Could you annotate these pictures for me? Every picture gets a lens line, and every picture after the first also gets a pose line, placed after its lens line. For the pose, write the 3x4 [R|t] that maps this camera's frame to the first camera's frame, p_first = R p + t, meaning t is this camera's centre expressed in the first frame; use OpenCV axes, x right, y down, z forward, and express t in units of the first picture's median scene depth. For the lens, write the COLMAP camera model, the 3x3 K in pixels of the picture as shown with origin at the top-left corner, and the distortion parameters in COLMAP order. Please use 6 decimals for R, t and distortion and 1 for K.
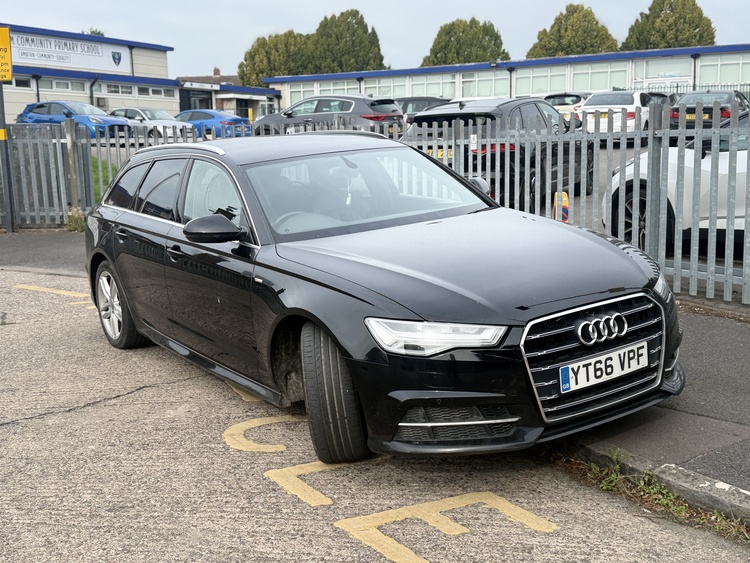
lens RADIAL K [[910.3, 0, 375.0], [0, 910.3, 281.5], [0, 0, 1]] dist [0.233729, -0.584103]
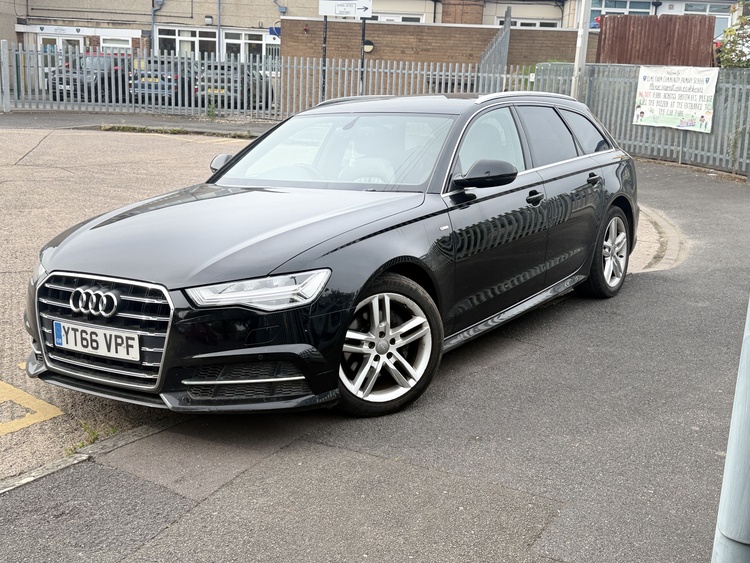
lens RADIAL K [[910.3, 0, 375.0], [0, 910.3, 281.5], [0, 0, 1]] dist [0.233729, -0.584103]
pose [[0.395148, 0.261166, -0.880710, 1.228385], [-0.186127, 0.961611, 0.201647, -0.224752], [0.899564, 0.084244, 0.428589, 0.841442]]
